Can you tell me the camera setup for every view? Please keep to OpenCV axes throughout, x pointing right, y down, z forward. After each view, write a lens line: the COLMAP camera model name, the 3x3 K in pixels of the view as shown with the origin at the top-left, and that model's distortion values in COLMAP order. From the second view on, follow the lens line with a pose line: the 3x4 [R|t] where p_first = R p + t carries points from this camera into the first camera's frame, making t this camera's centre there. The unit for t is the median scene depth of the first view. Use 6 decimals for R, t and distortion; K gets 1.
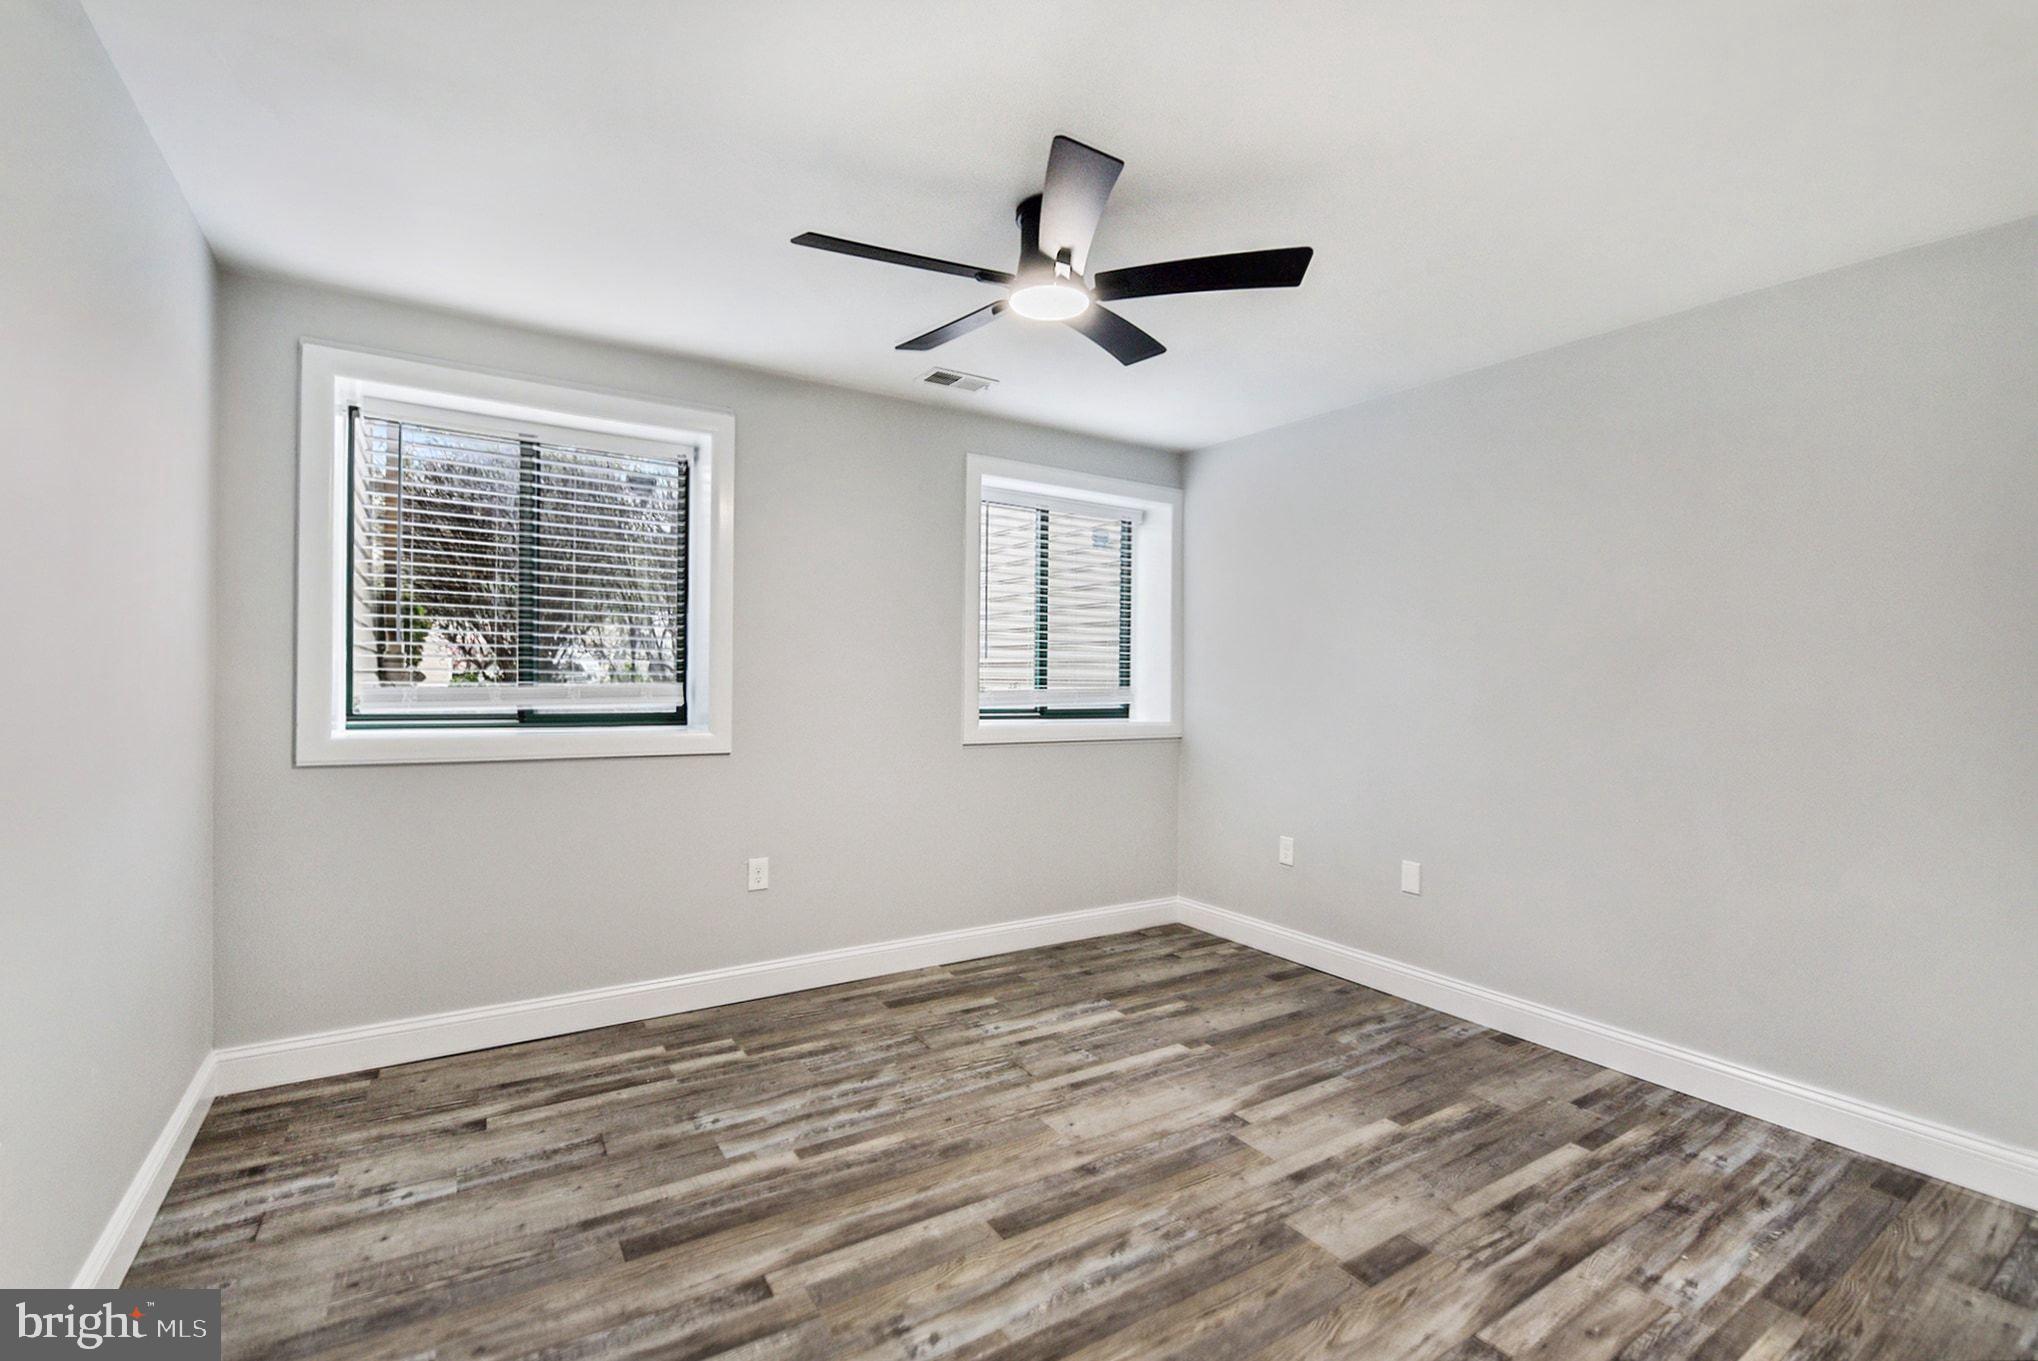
lens RADIAL K [[902.2, 0, 1016.6], [0, 902.2, 688.3], [0, 0, 1]] dist [-0.011244, -0.004240]
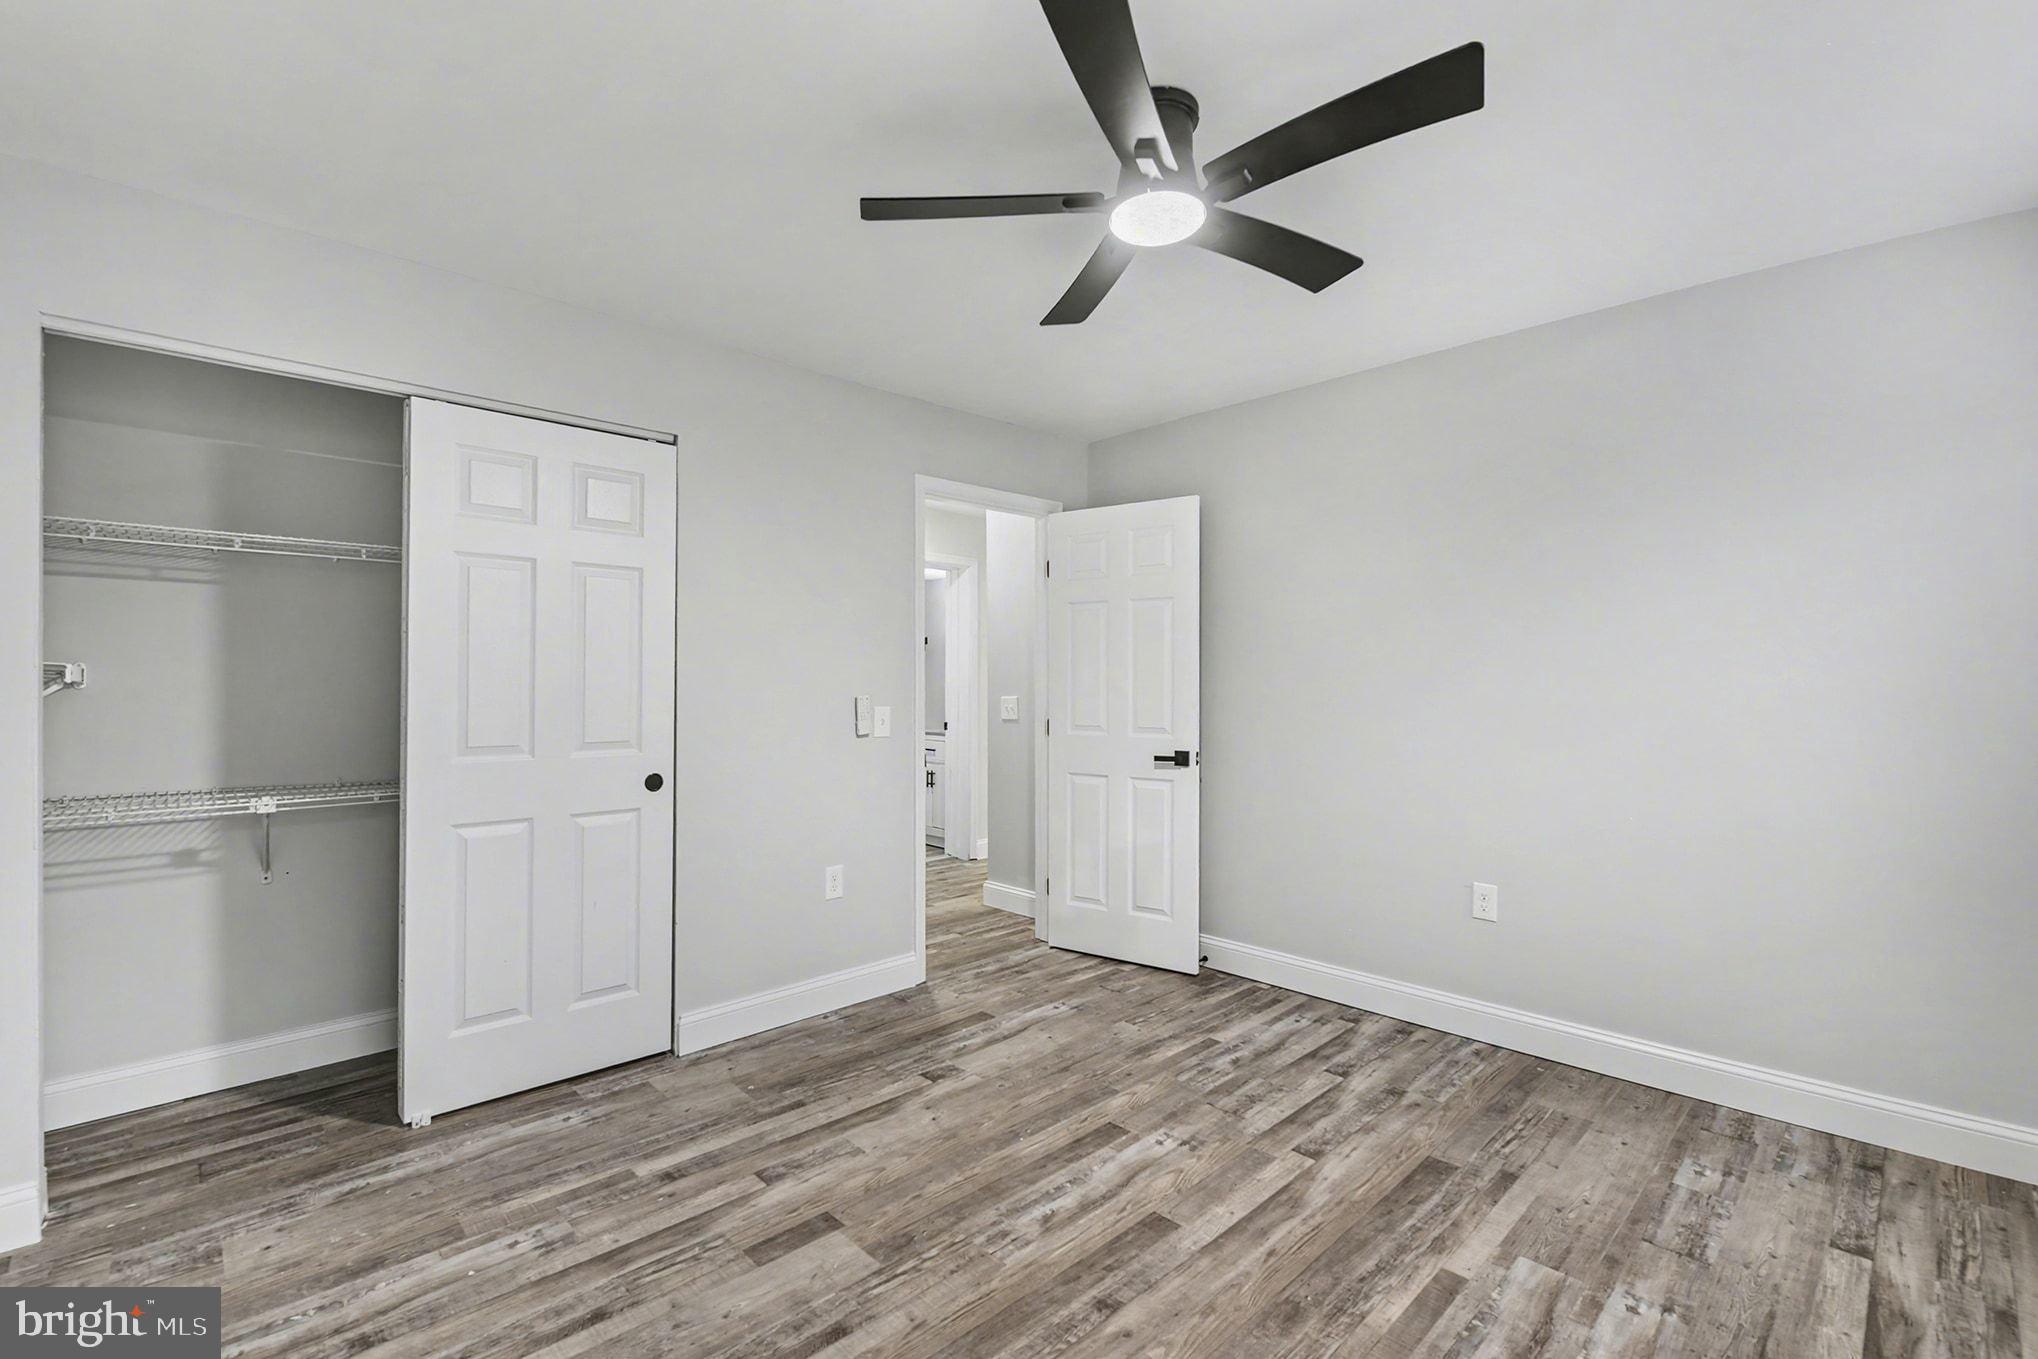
lens RADIAL K [[902.2, 0, 1029.8], [0, 902.2, 670.7], [0, 0, 1]] dist [-0.011244, -0.004240]
pose [[-0.976618, -0.019699, -0.214078, 0.324587], [-0.018325, 0.999797, -0.008400, -0.012545], [0.214200, -0.004280, -0.976780, 1.760800]]
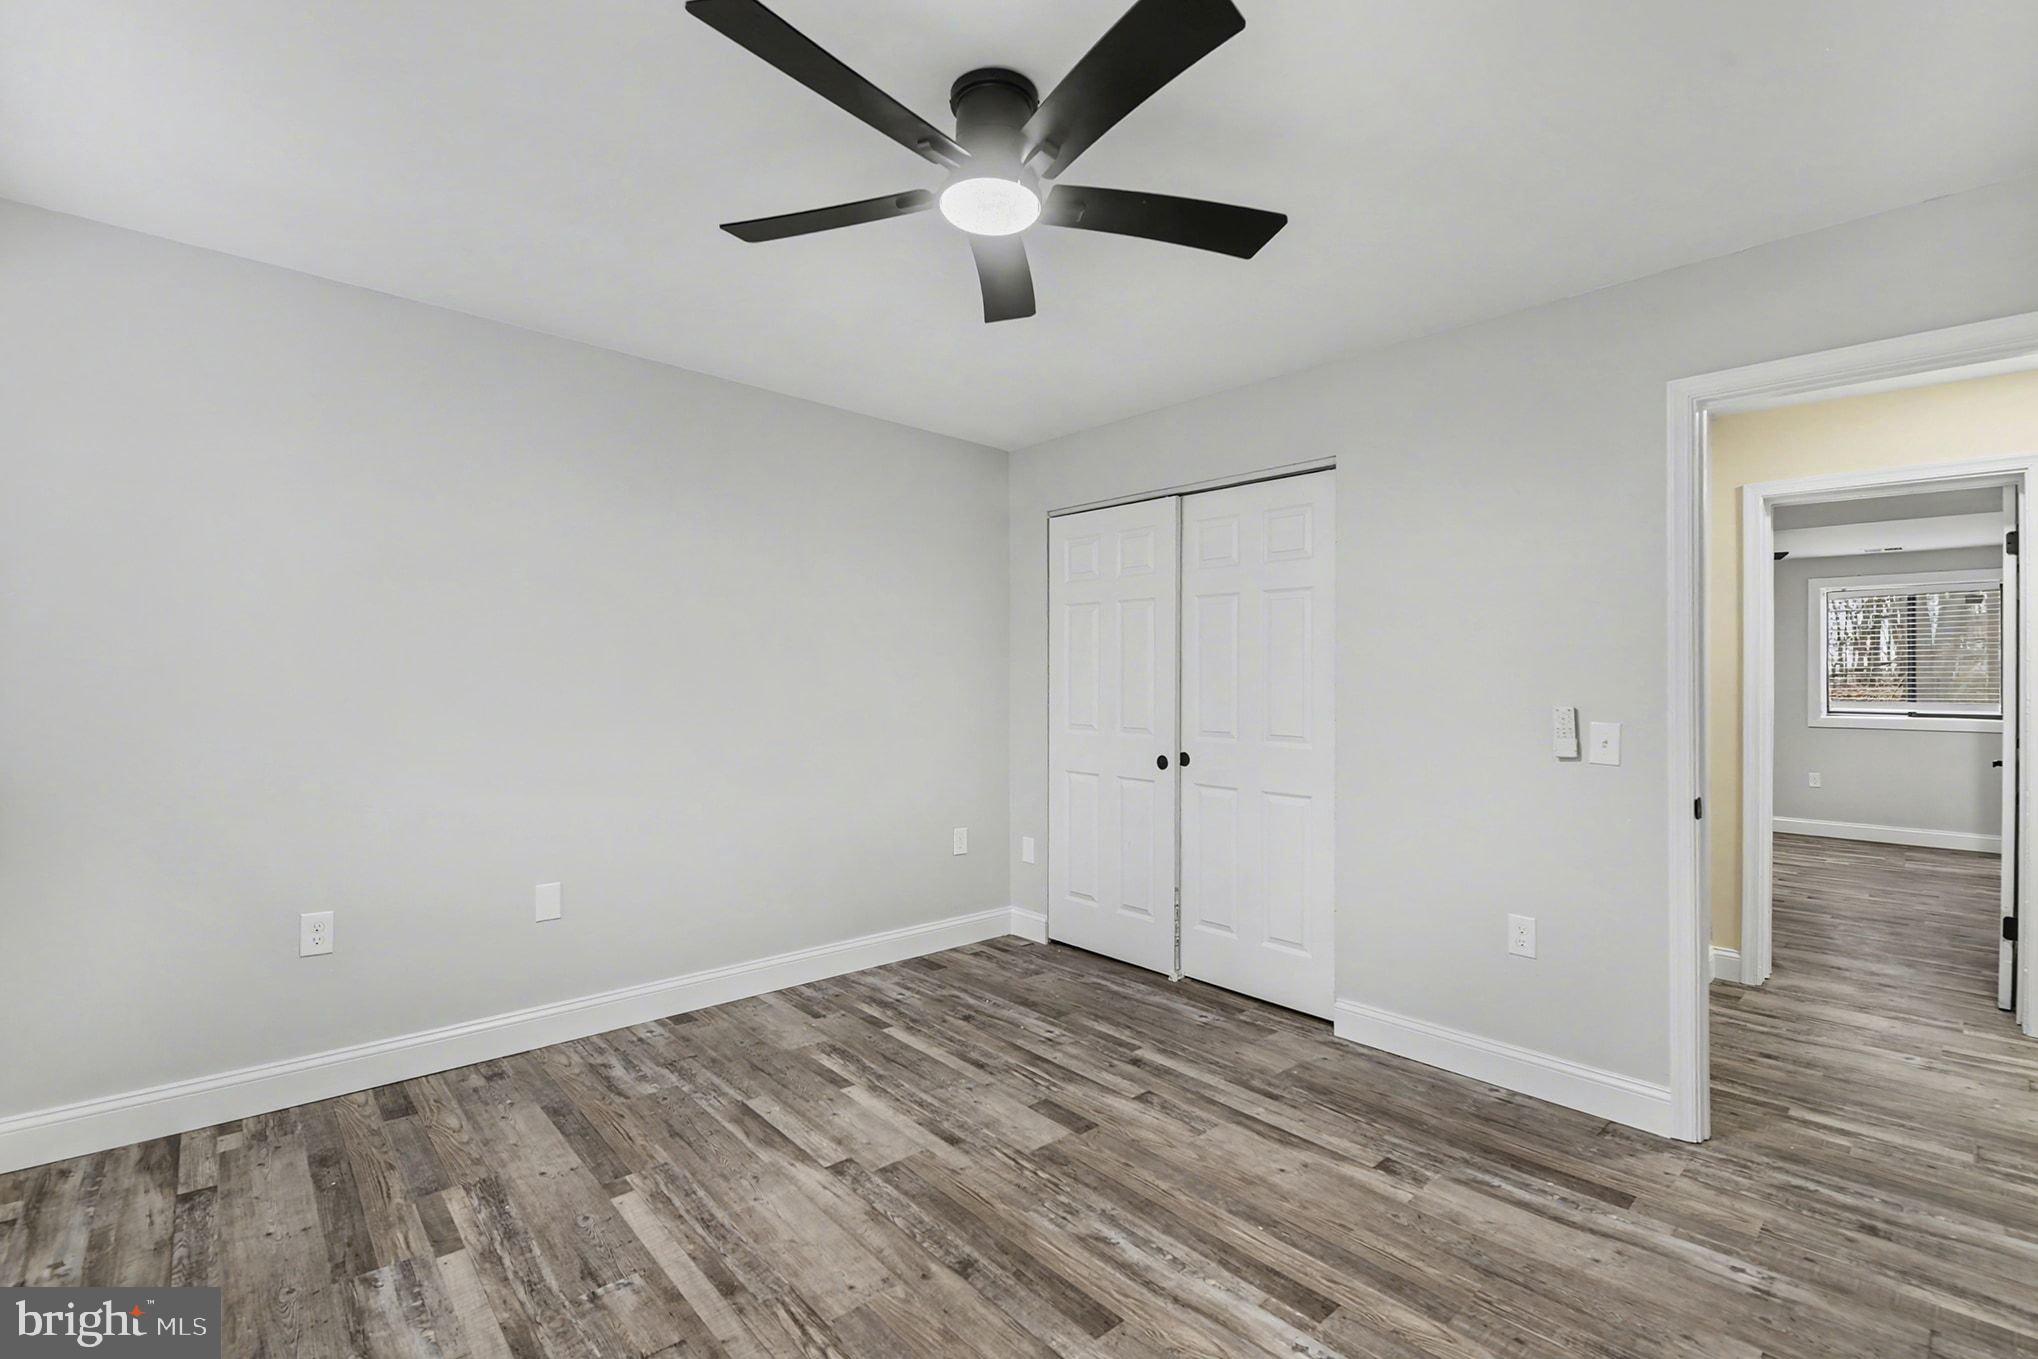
lens RADIAL K [[902.2, 0, 1015.0], [0, 902.2, 680.7], [0, 0, 1]] dist [-0.011244, -0.004240]
pose [[-0.168209, -0.016404, 0.985615, -0.749205], [-0.000953, 0.999864, 0.016479, -0.026250], [-0.985751, 0.001832, -0.168202, 1.097533]]
